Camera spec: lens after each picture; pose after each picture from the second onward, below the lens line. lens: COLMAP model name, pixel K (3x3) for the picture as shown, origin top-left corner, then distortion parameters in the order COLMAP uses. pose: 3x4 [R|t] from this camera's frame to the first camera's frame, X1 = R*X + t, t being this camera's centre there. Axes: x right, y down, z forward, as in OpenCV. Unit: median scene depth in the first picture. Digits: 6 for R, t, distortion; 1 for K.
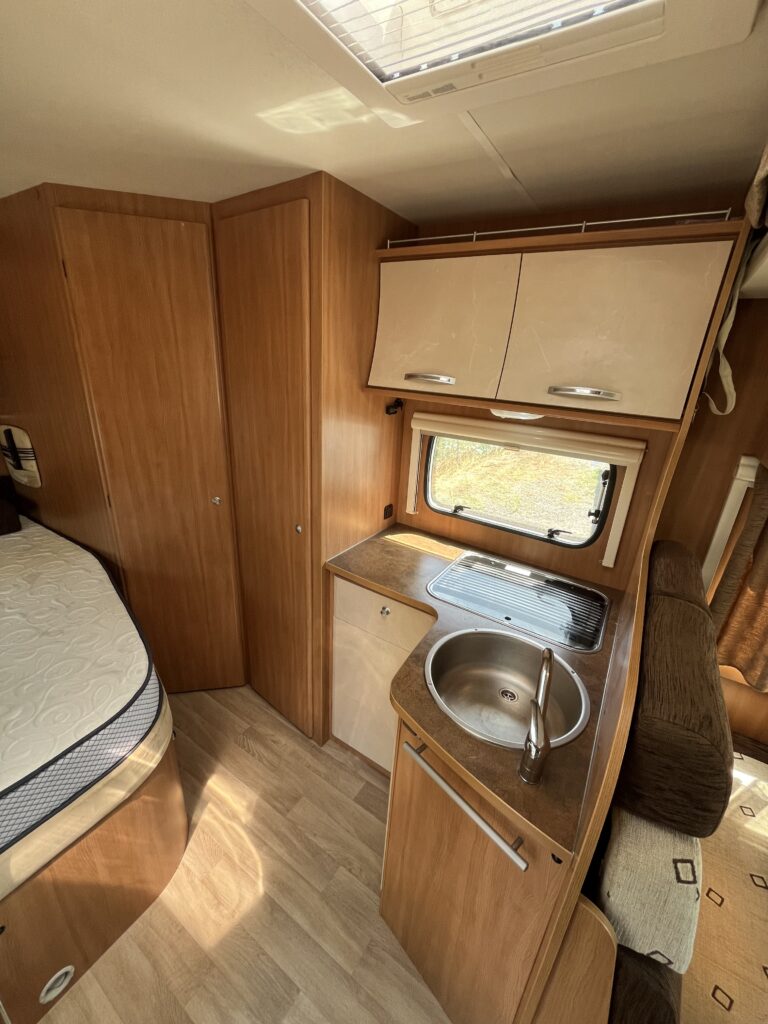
lens RADIAL K [[411.8, 0, 388.4], [0, 411.8, 514.3], [0, 0, 1]] dist [0.000286, 0.000119]
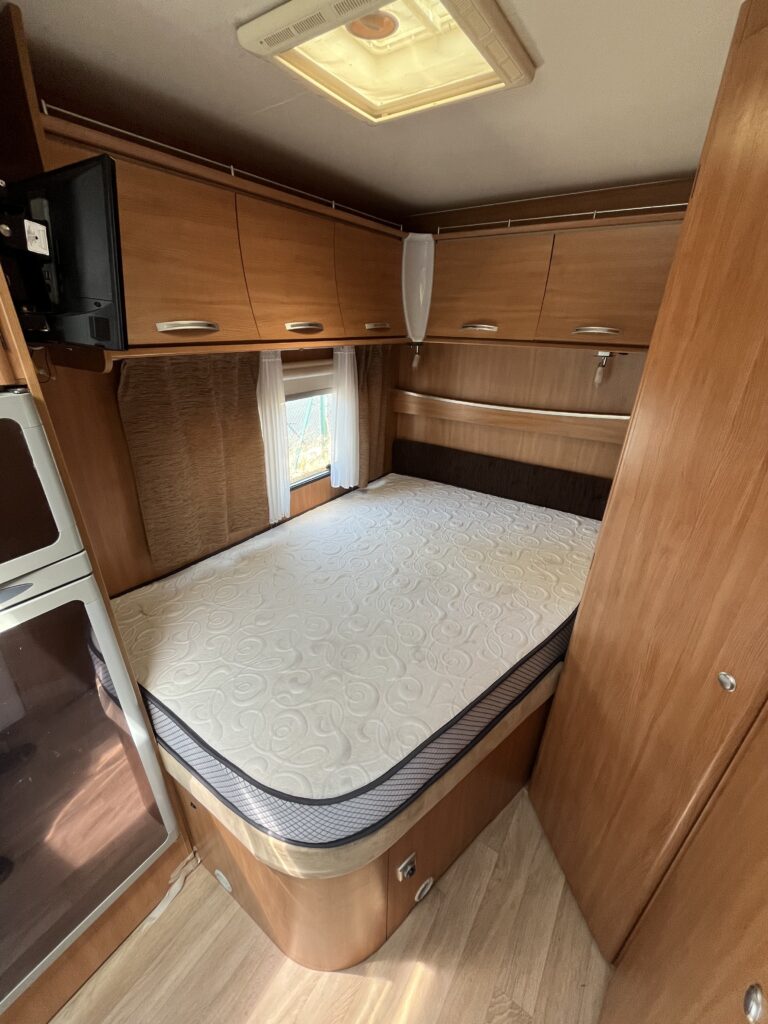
lens RADIAL K [[412.5, 0, 387.4], [0, 412.5, 512.8], [0, 0, 1]] dist [-0.002286, -0.000097]
pose [[-0.024337, 0.369005, -0.929109, -0.086076], [-0.382030, 0.855414, 0.349743, -0.234640], [0.923829, 0.363459, 0.120153, 0.658936]]
